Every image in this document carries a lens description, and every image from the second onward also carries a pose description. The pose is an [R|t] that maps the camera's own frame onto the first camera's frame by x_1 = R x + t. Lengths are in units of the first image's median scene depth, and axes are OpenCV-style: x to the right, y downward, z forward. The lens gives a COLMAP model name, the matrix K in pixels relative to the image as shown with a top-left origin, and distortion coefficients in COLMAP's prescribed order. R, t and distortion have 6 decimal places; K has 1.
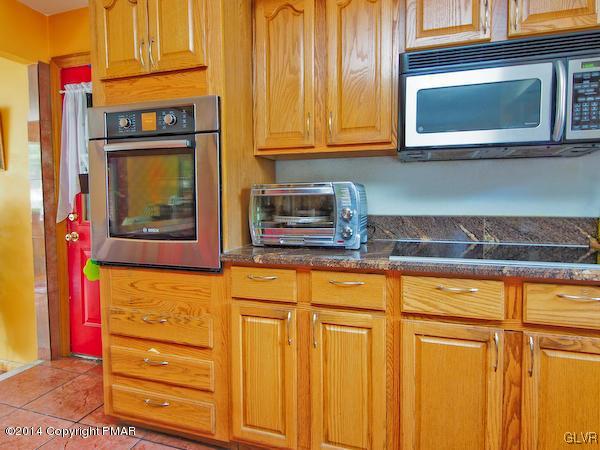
lens RADIAL K [[361.5, 0, 300.5], [0, 361.5, 214.9], [0, 0, 1]] dist [0.022182, -0.000243]
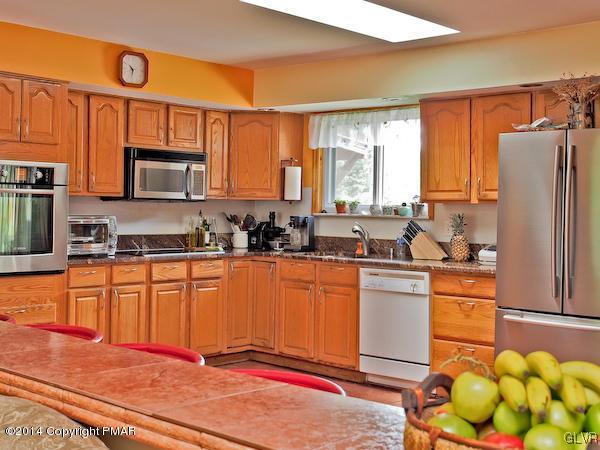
lens RADIAL K [[829.1, 0, 300.0], [0, 829.1, 225.0], [0, 0, 1]] dist [-0.001507, 0.002140]
pose [[0.419300, -0.008184, 0.907811, -3.191664], [0.027799, 0.999606, -0.003828, -0.007286], [-0.907422, 0.026842, 0.419362, -1.526474]]
